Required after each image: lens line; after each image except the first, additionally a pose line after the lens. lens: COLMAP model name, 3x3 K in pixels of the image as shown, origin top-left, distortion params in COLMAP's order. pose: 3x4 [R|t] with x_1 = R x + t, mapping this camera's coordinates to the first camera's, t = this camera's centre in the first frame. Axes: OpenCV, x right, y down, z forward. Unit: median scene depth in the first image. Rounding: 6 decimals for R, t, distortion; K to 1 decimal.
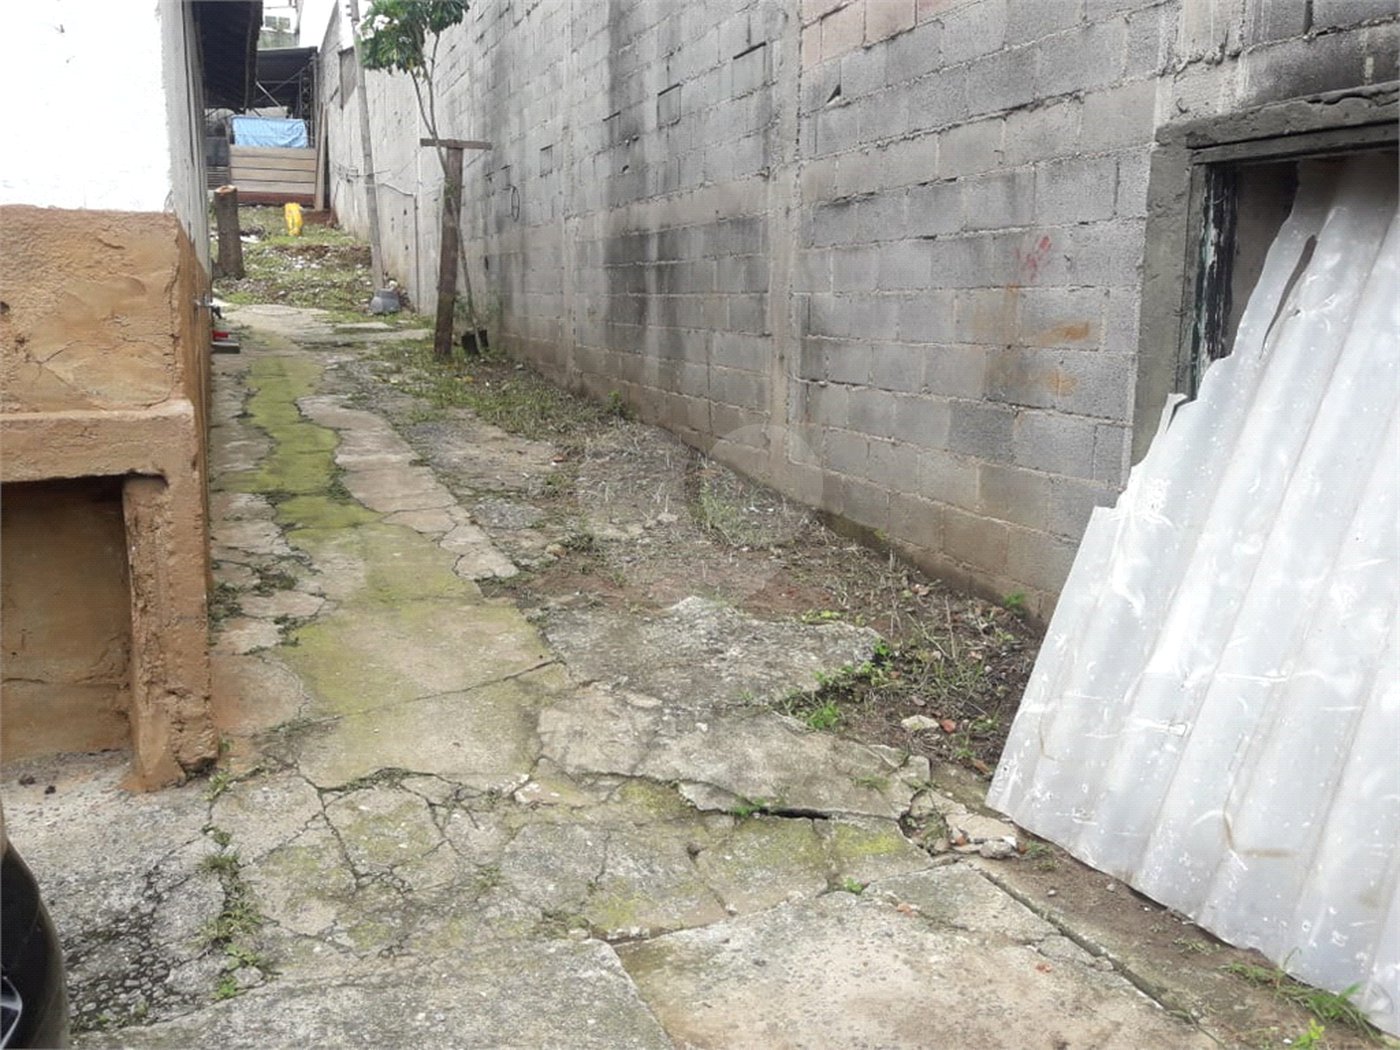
lens RADIAL K [[1132.3, 0, 670.3], [0, 1132.3, 495.7], [0, 0, 1]] dist [0.061524, -0.108264]
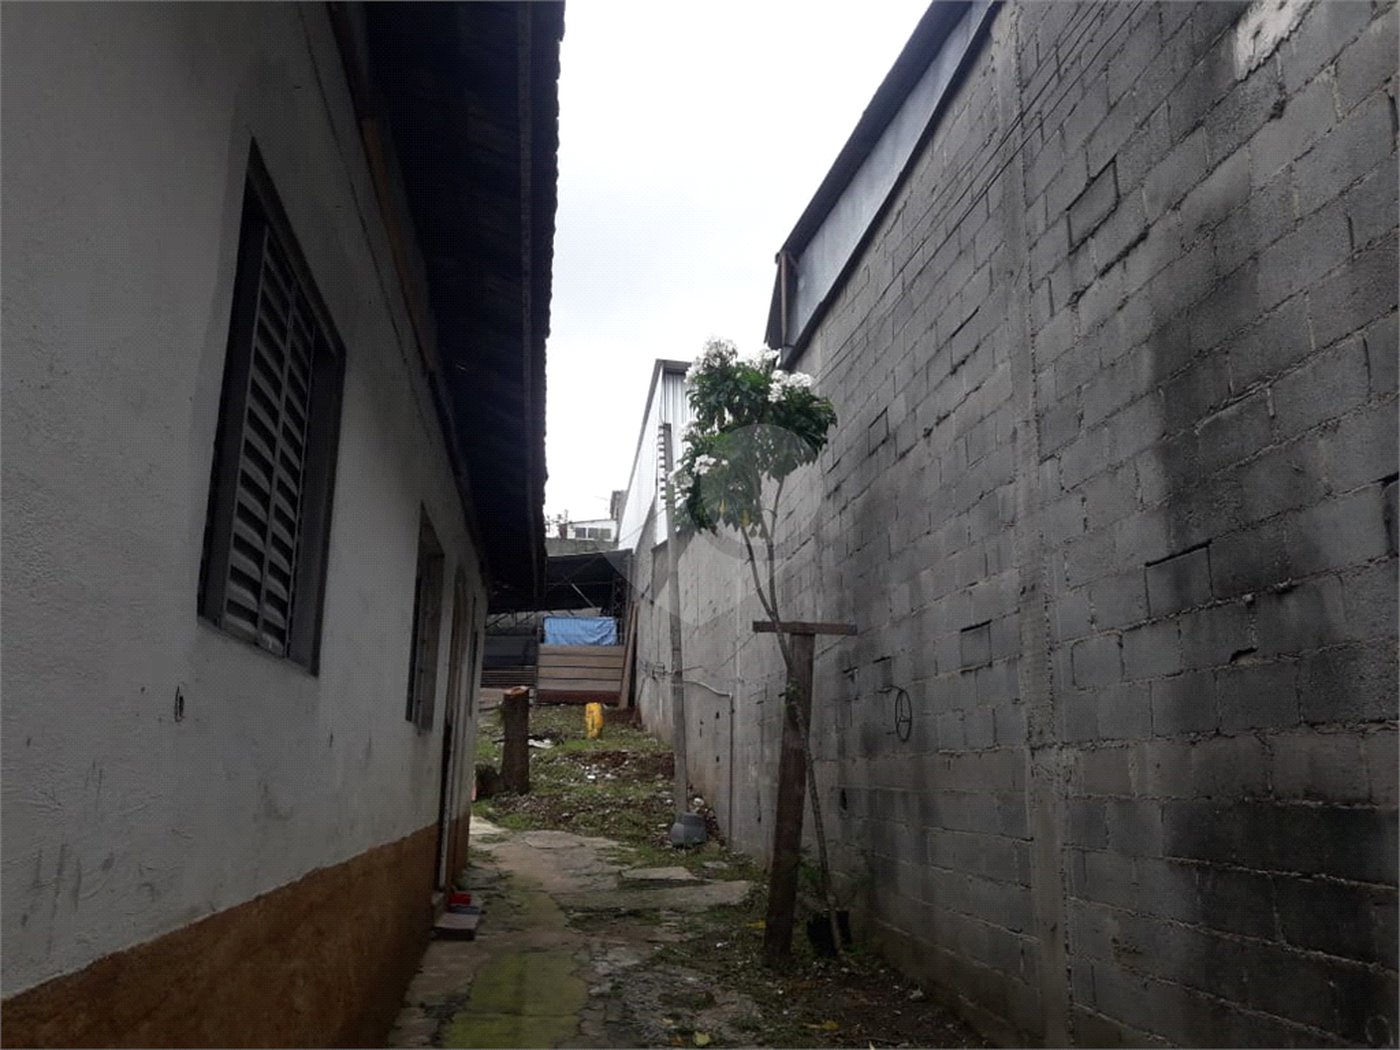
lens RADIAL K [[1120.2, 0, 705.2], [0, 1120.2, 547.6], [0, 0, 1]] dist [0.081437, -0.118593]
pose [[0.975043, -0.043991, -0.217614, -0.060521], [-0.039718, 0.929799, -0.365918, -0.065561], [0.218434, 0.365429, 0.904847, 0.225751]]
